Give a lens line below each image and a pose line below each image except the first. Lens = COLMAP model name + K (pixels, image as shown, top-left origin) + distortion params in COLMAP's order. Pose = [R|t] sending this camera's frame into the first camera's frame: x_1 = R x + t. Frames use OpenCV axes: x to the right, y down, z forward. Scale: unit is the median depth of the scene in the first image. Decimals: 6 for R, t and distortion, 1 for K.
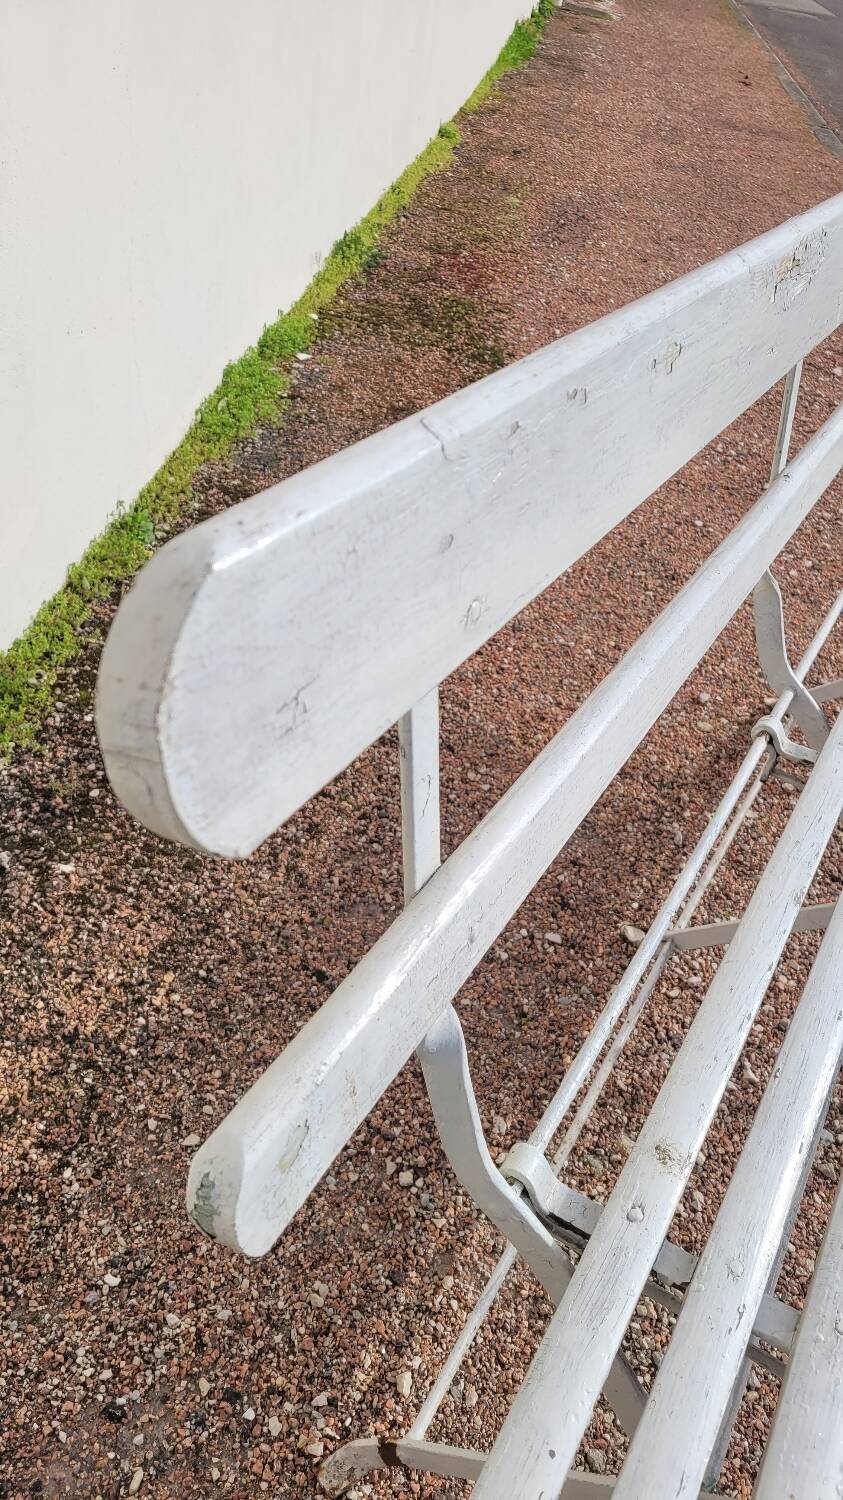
lens RADIAL K [[1129.8, 0, 445.8], [0, 1129.8, 740.0], [0, 0, 1]] dist [0.056159, -0.033049]
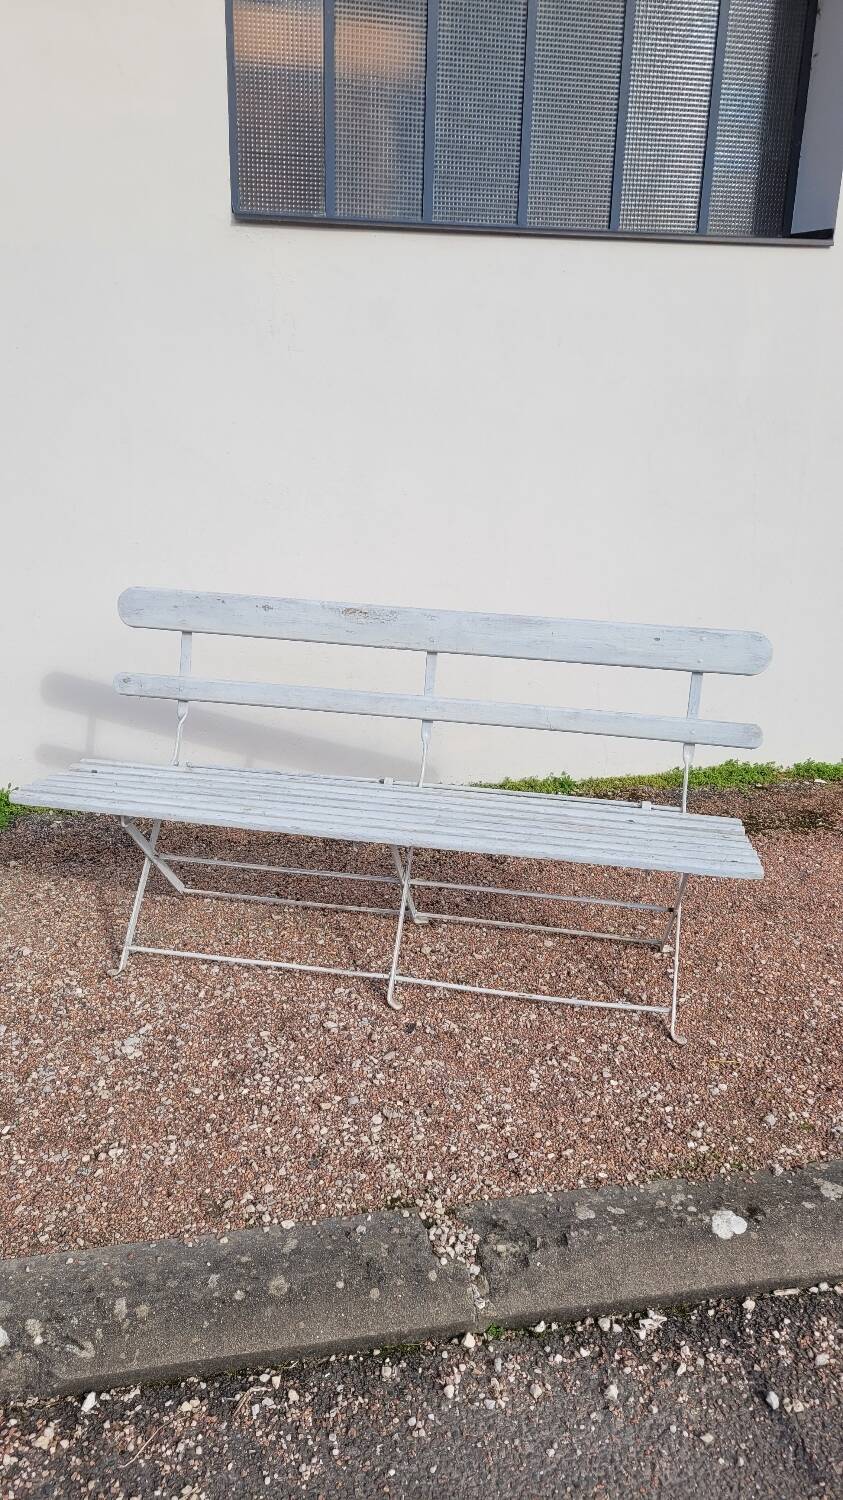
lens RADIAL K [[1129.8, 0, 423.0], [0, 1129.8, 736.3], [0, 0, 1]] dist [0.056159, -0.033049]
pose [[0.330234, 0.153157, -0.931390, 2.544461], [-0.563680, 0.823475, -0.064447, 0.028180], [0.757107, 0.546288, 0.358272, 0.038910]]
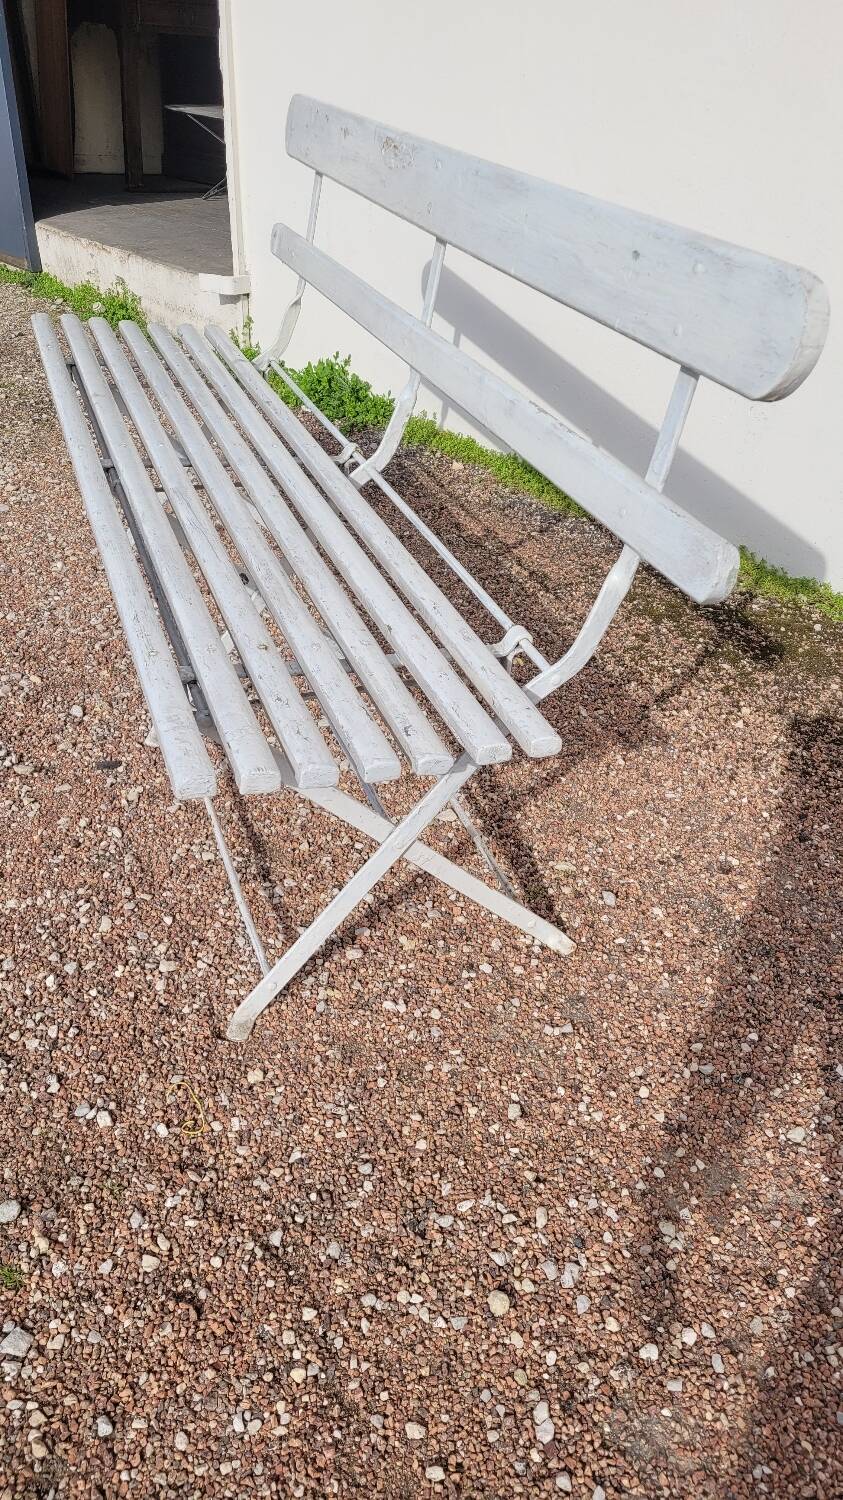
lens RADIAL K [[1129.8, 0, 414.3], [0, 1129.8, 741.4], [0, 0, 1]] dist [0.056159, -0.033049]
pose [[-0.655845, 0.259978, -0.708716, 1.387096], [-0.556154, 0.468420, 0.686495, -0.916653], [0.510450, 0.844390, -0.162623, 1.531823]]
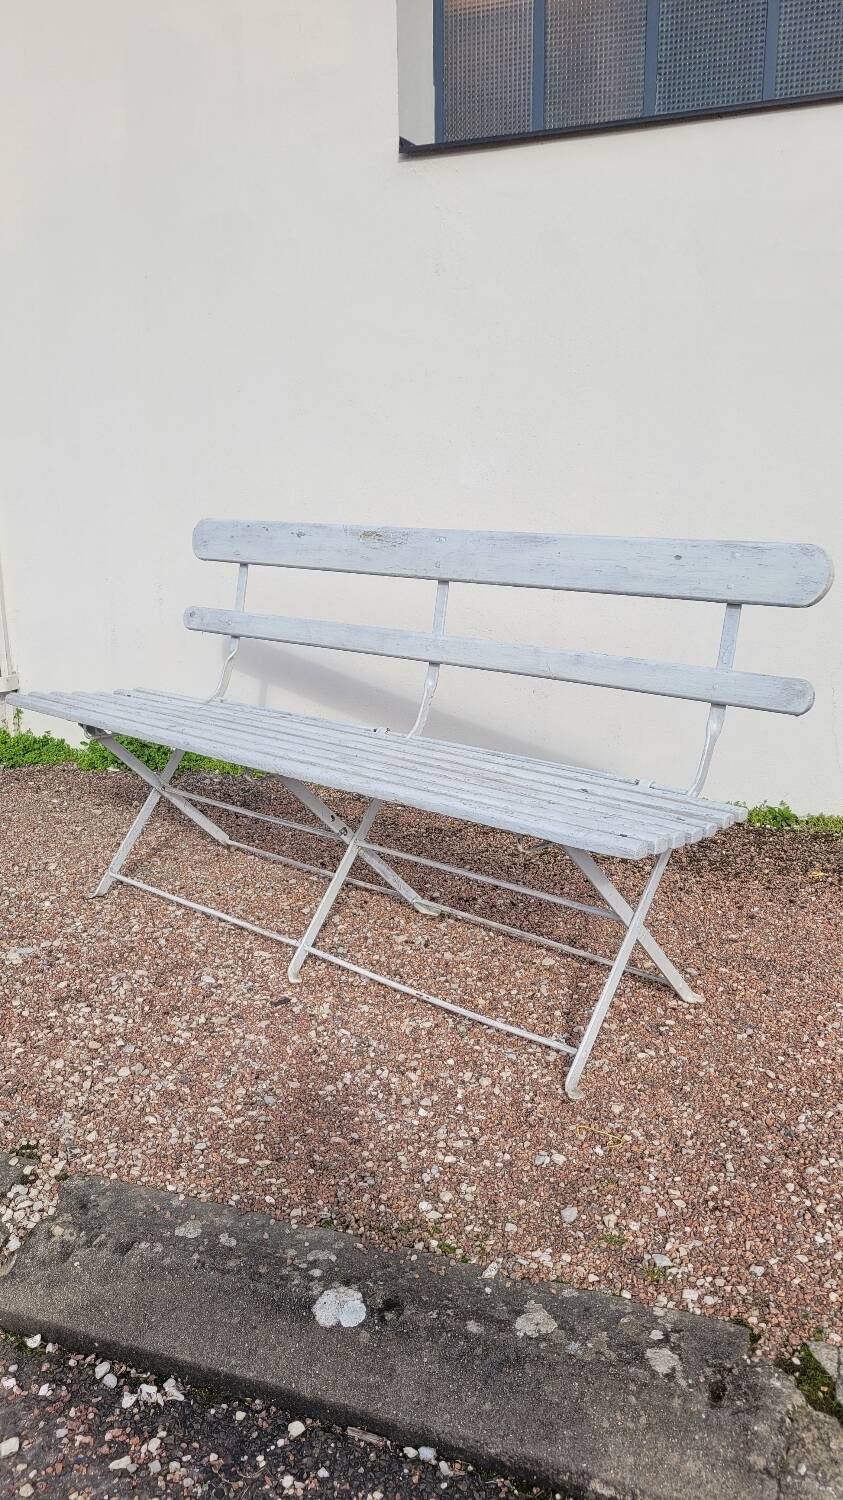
lens RADIAL K [[1129.8, 0, 422.6], [0, 1129.8, 741.3], [0, 0, 1]] dist [0.056159, -0.033049]
pose [[-0.210778, 0.075811, -0.974590, 2.272892], [-0.618165, 0.761995, 0.192967, -0.440334], [0.757261, 0.643130, -0.113748, 1.215160]]
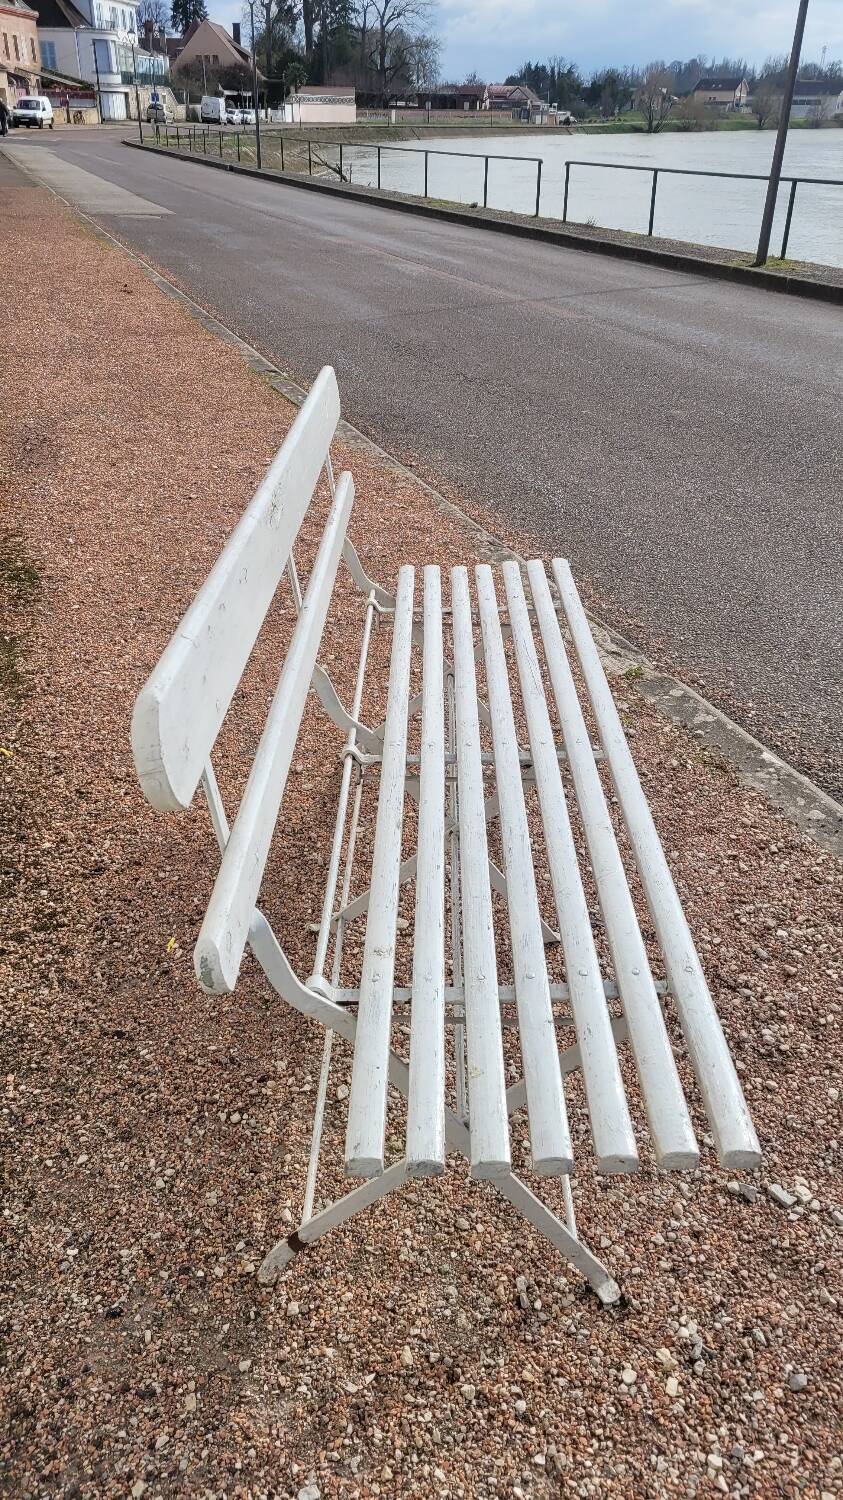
lens RADIAL K [[1129.8, 0, 435.1], [0, 1129.8, 723.6], [0, 0, 1]] dist [0.056159, -0.033049]
pose [[0.874372, -0.315713, 0.368508, -0.179233], [0.362216, 0.929983, -0.062696, 0.090213], [-0.322913, 0.188299, 0.927508, -0.513445]]
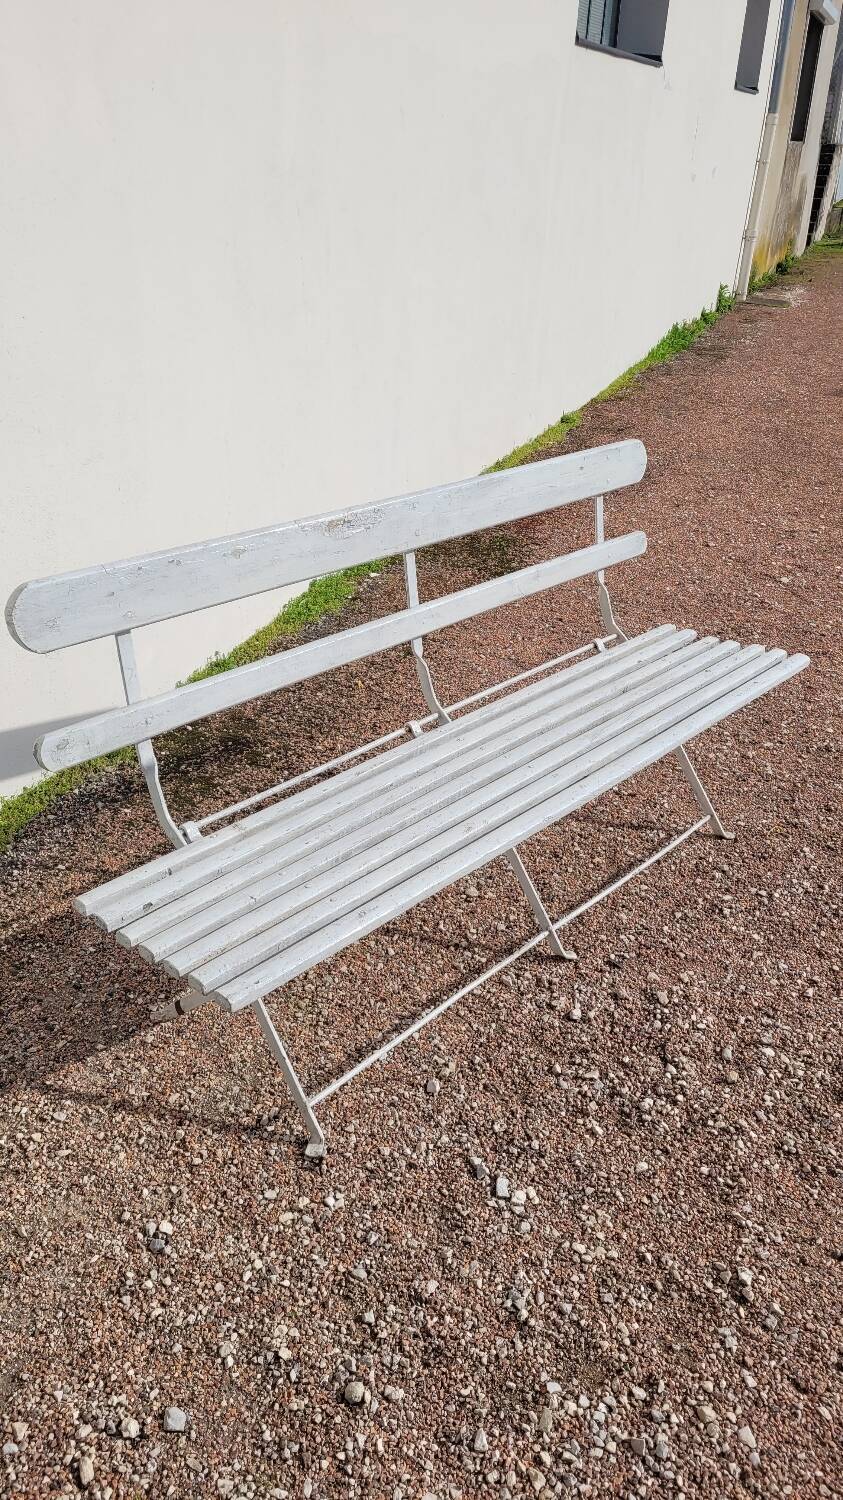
lens RADIAL K [[1129.8, 0, 426.4], [0, 1129.8, 742.6], [0, 0, 1]] dist [0.056159, -0.033049]
pose [[0.965746, 0.016702, -0.258950, 0.778189], [-0.066234, 0.980737, -0.183762, 0.367648], [0.250893, 0.194619, 0.948249, -0.885123]]
